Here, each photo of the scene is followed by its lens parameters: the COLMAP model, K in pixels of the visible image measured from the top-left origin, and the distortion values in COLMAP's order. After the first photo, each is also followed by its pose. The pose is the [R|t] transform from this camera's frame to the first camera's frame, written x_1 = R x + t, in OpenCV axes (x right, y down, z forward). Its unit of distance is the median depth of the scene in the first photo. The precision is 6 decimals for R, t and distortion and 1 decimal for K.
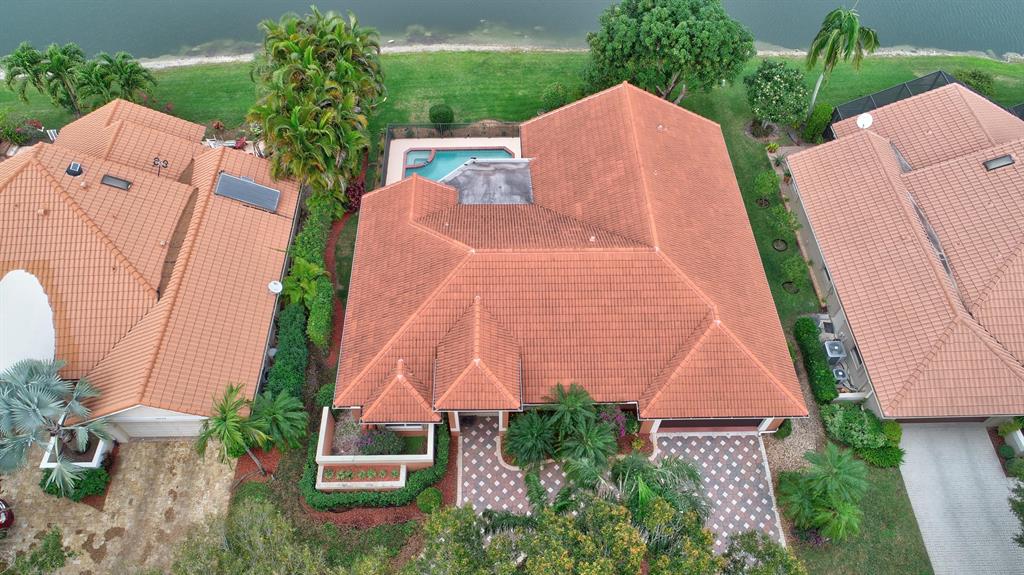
lens RADIAL K [[678.4, 0, 512.0], [0, 678.4, 287.5], [0, 0, 1]] dist [-0.005745, -0.001405]
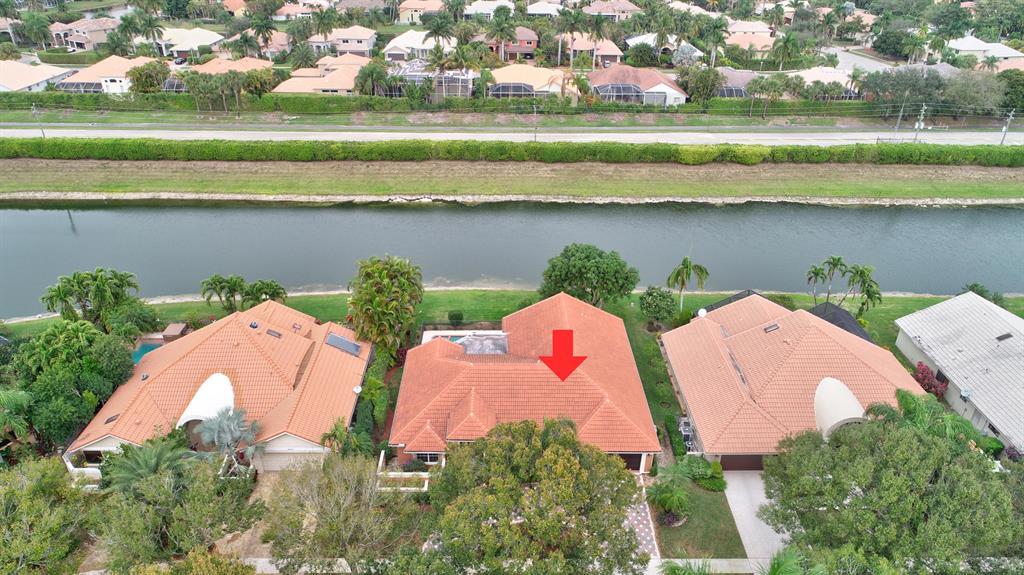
lens RADIAL K [[678.4, 0, 512.0], [0, 678.4, 287.5], [0, 0, 1]] dist [-0.005745, -0.001405]
pose [[0.999960, 0.004495, -0.007775, 0.053857], [-0.007347, 0.907408, -0.420187, 0.443013], [0.005167, 0.420228, 0.907404, -0.620011]]
